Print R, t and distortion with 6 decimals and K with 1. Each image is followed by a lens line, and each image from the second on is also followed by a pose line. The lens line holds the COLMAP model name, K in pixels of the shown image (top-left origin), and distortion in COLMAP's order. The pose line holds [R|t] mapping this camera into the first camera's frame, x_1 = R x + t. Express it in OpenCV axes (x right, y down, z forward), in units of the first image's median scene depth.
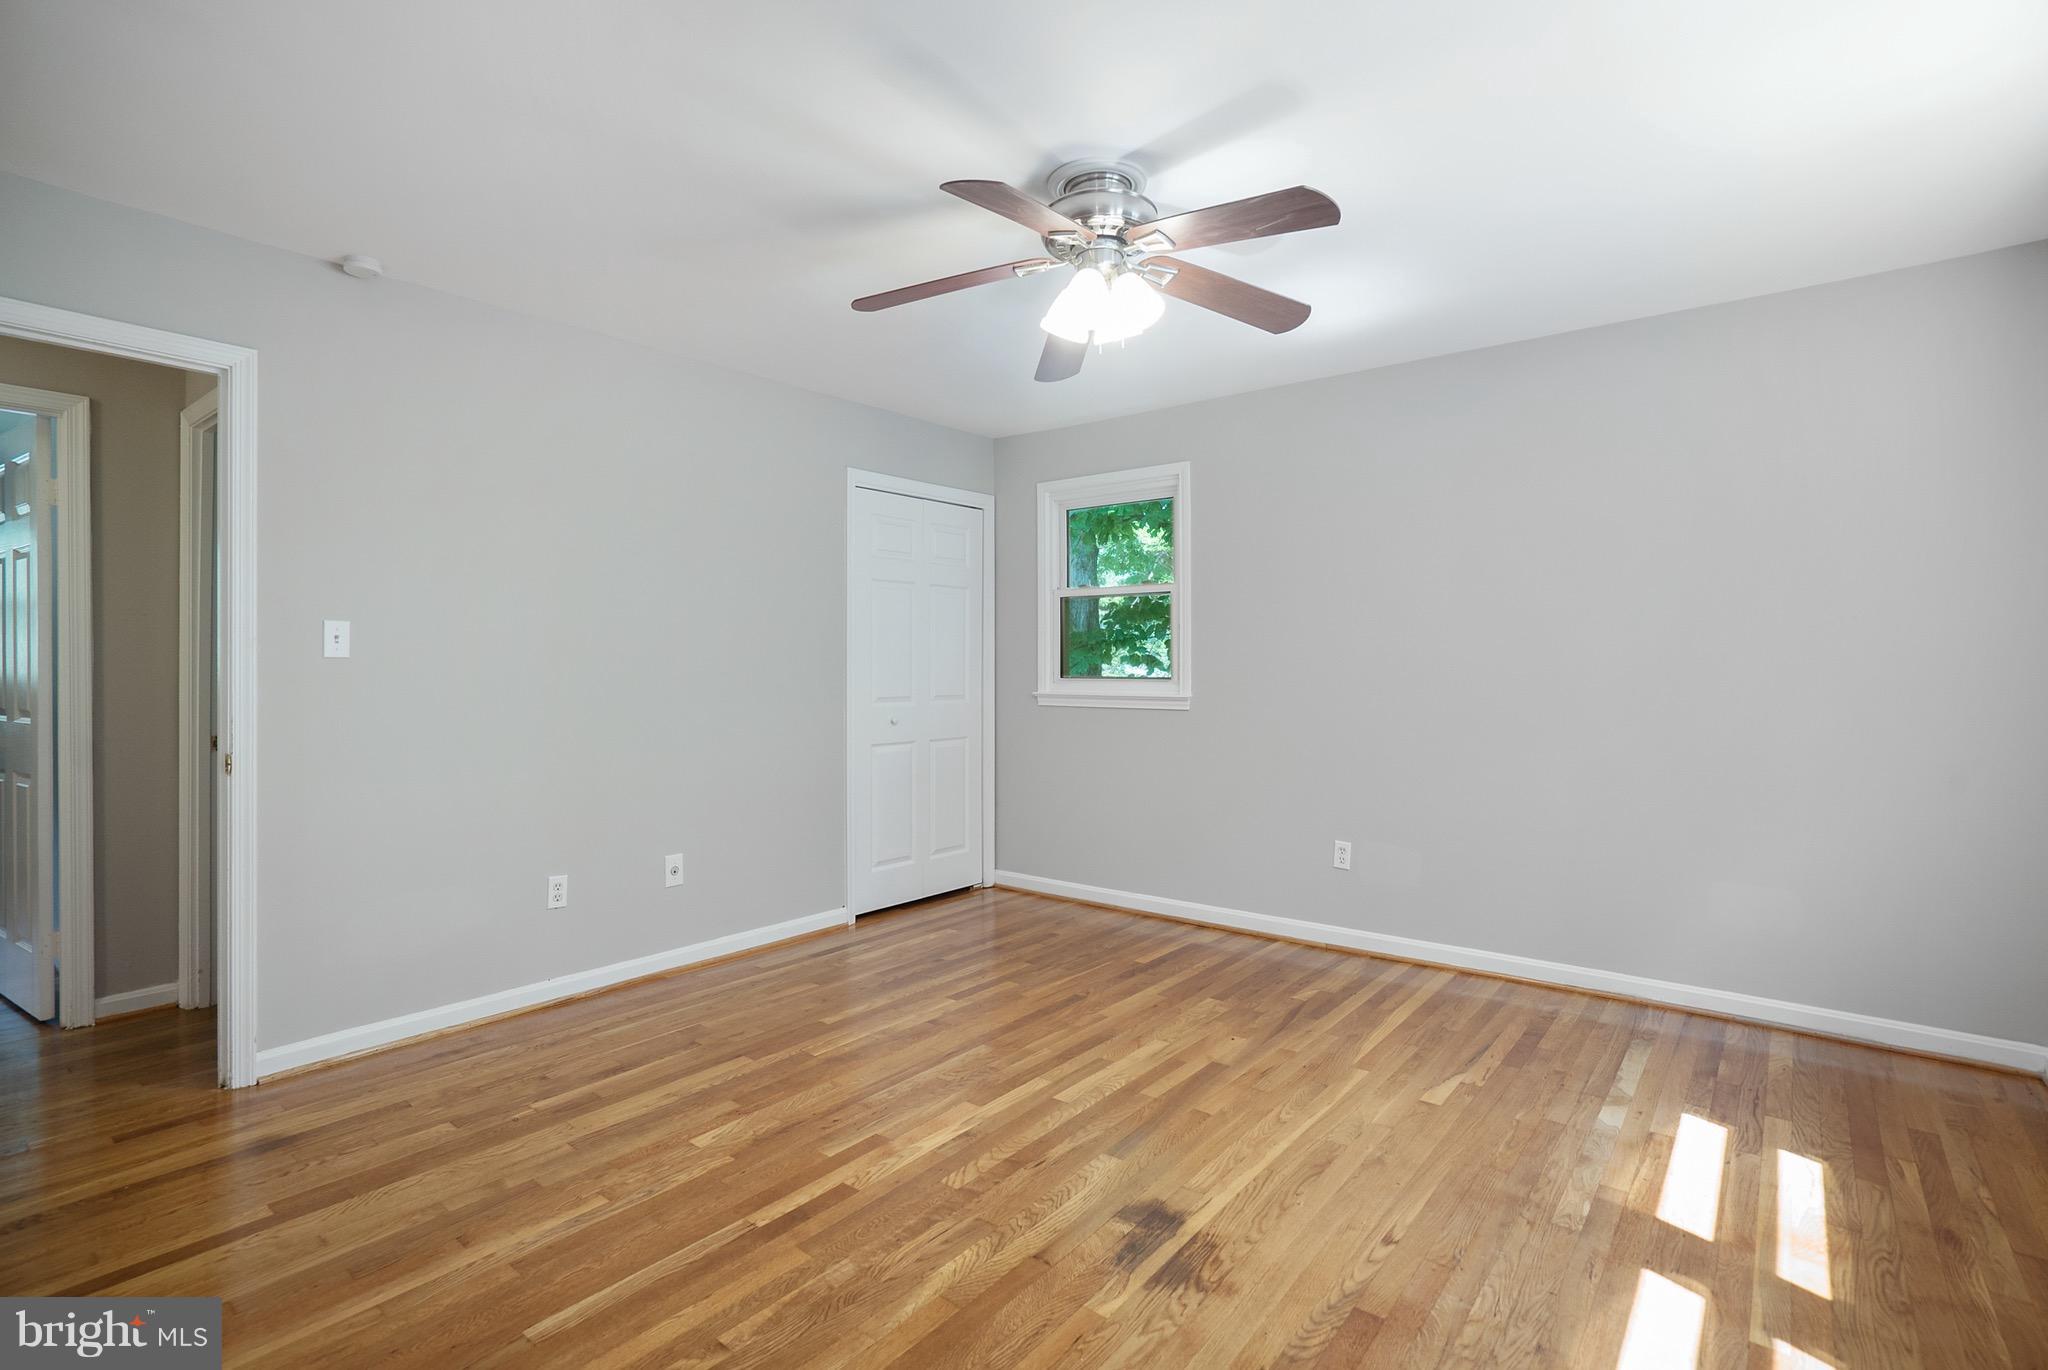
lens RADIAL K [[955.1, 0, 1017.2], [0, 955.1, 681.0], [0, 0, 1]] dist [-0.047189, 0.021770]
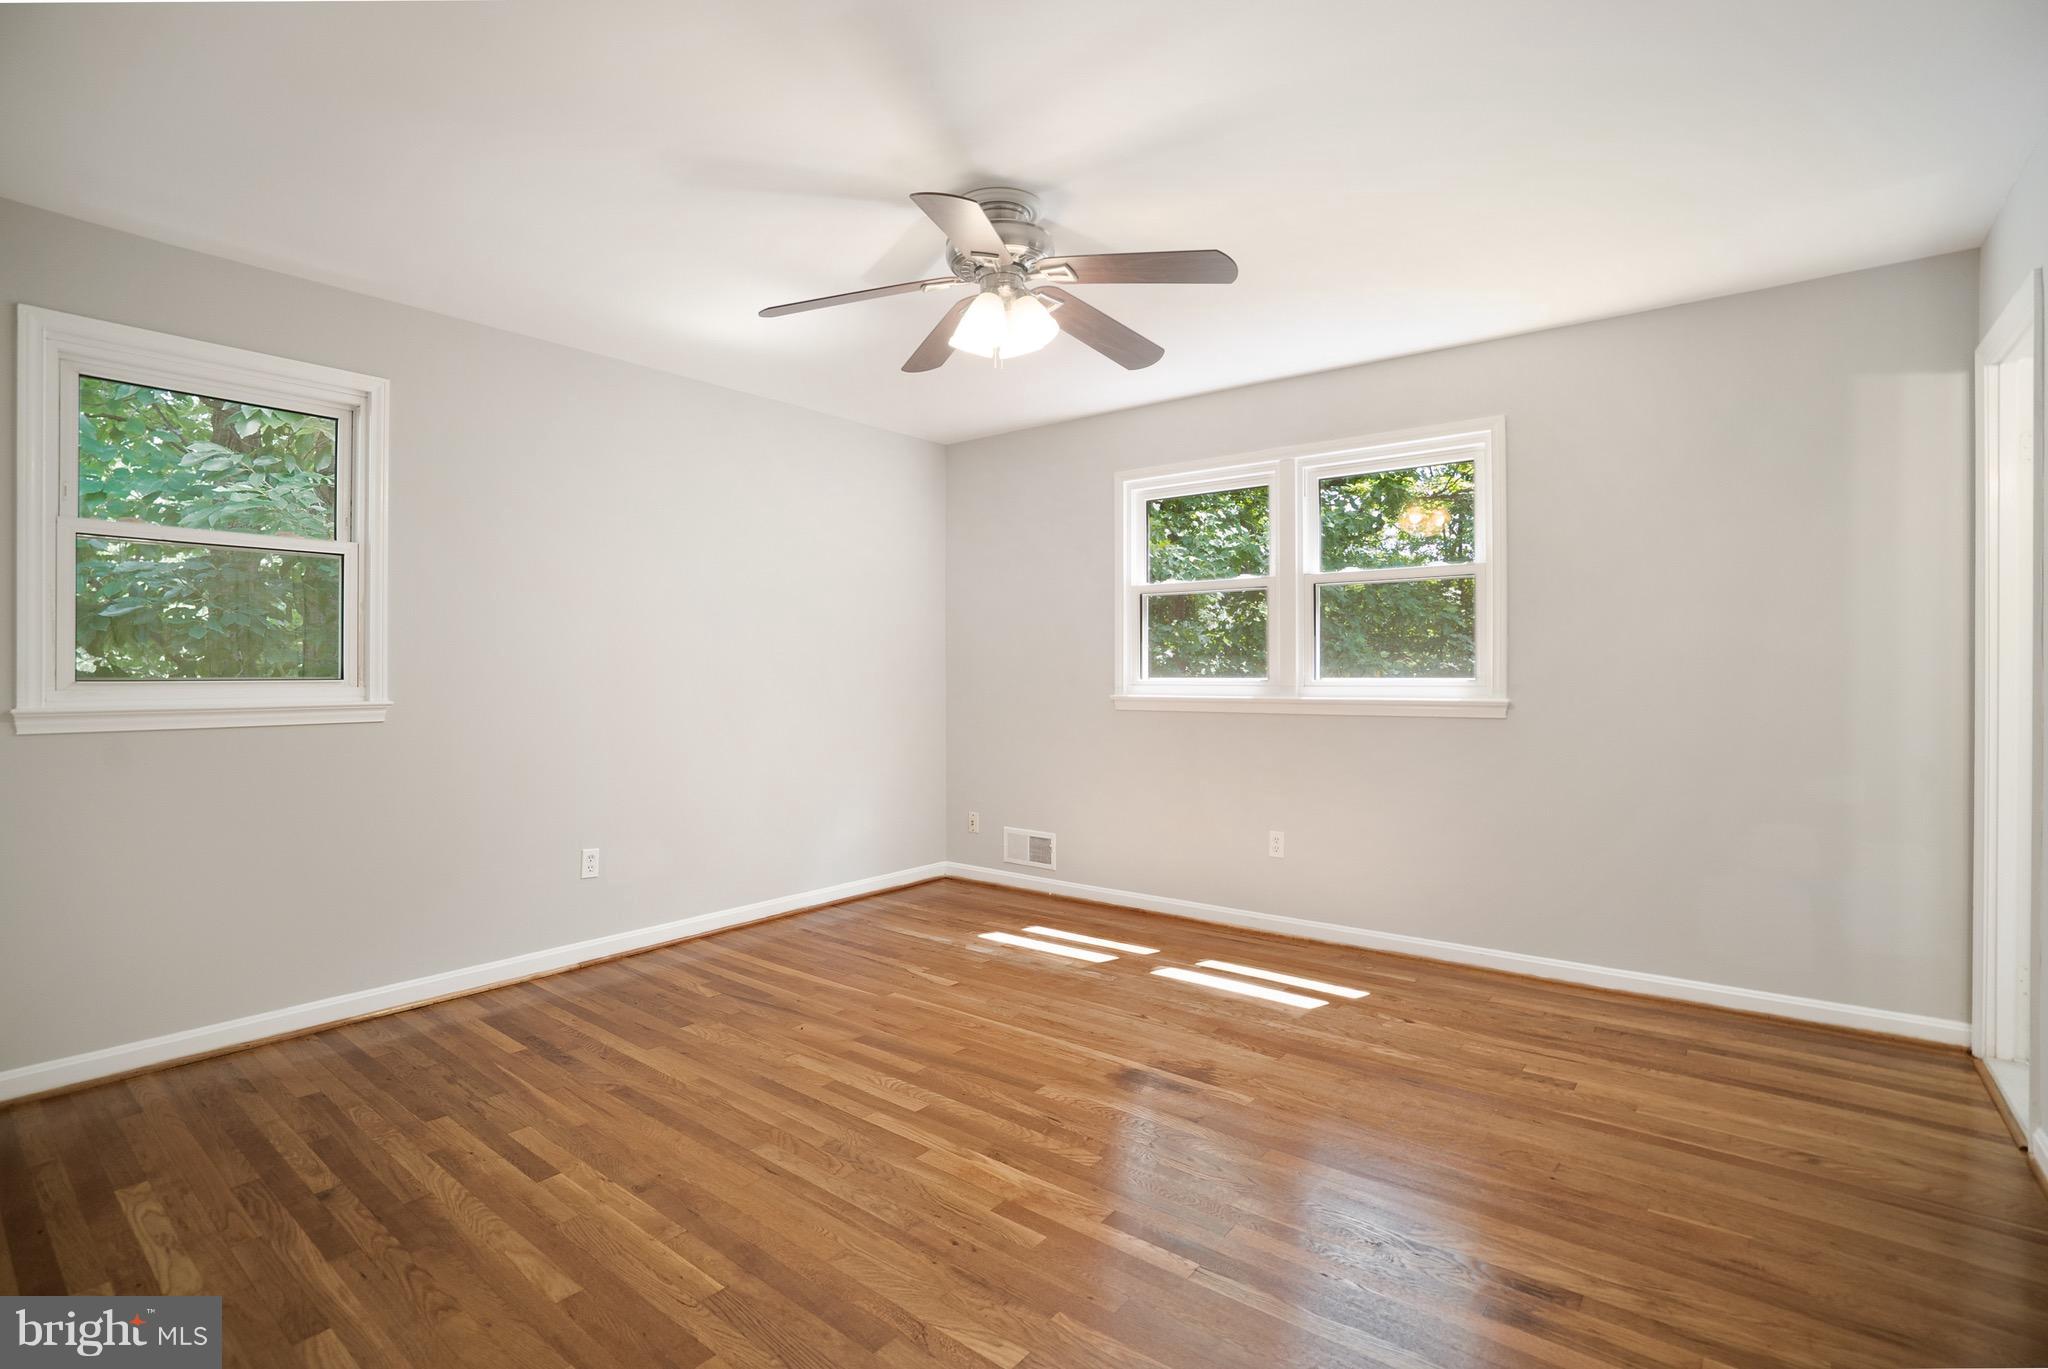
lens RADIAL K [[955.1, 0, 1017.2], [0, 955.1, 680.5], [0, 0, 1]] dist [-0.047189, 0.021770]
pose [[-0.009994, -0.009222, 0.999908, -0.797440], [0.008723, 0.999919, 0.009309, 0.000696], [-0.999912, 0.008815, -0.009913, 0.795884]]
